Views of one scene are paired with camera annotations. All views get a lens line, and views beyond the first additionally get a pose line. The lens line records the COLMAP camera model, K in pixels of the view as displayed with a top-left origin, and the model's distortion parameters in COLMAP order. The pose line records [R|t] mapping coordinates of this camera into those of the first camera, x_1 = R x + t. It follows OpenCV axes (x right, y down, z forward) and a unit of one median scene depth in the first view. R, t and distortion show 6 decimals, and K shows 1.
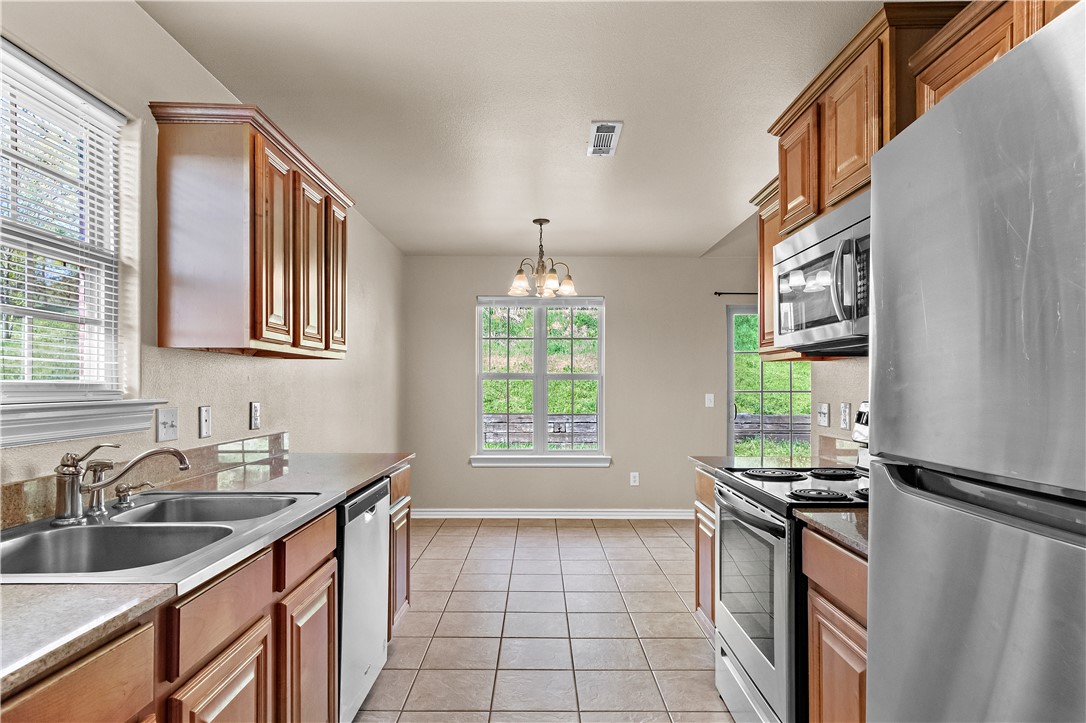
lens RADIAL K [[613.0, 0, 544.5], [0, 613.0, 384.8], [0, 0, 1]] dist [0.000865, 0.000473]
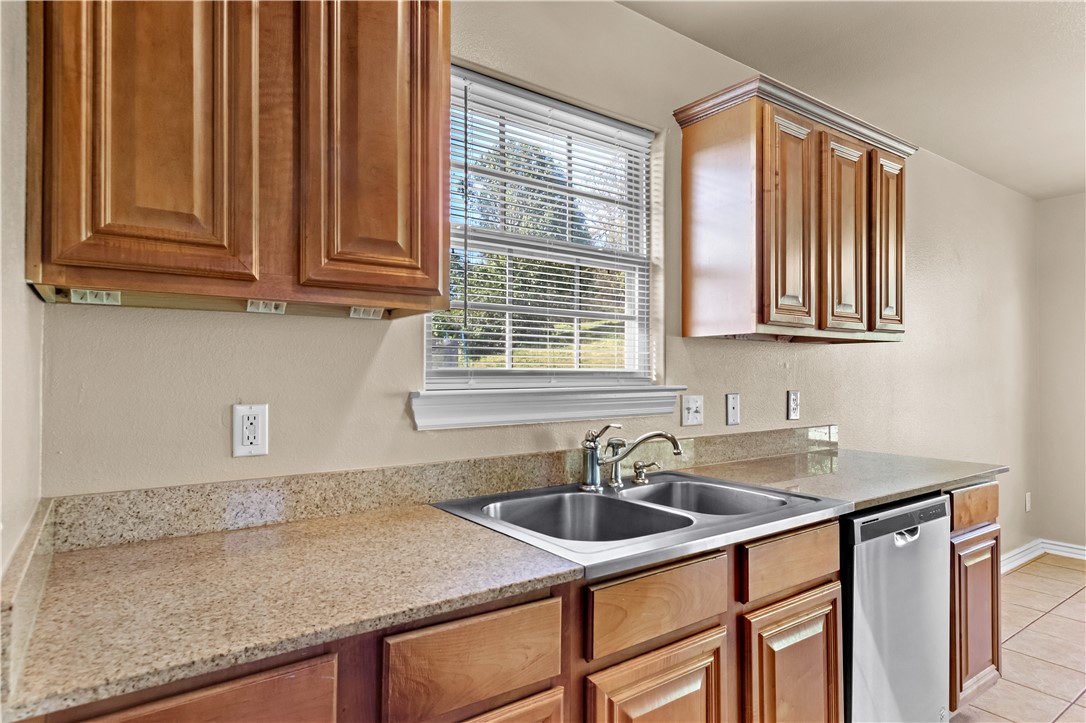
lens RADIAL K [[606.5, 0, 539.1], [0, 606.5, 368.7], [0, 0, 1]] dist [0.005532, -0.000216]
pose [[0.567911, -0.008545, -0.823046, 0.103621], [0.001528, 0.999955, -0.009327, 0.003115], [0.823089, 0.004040, 0.567898, 0.203057]]
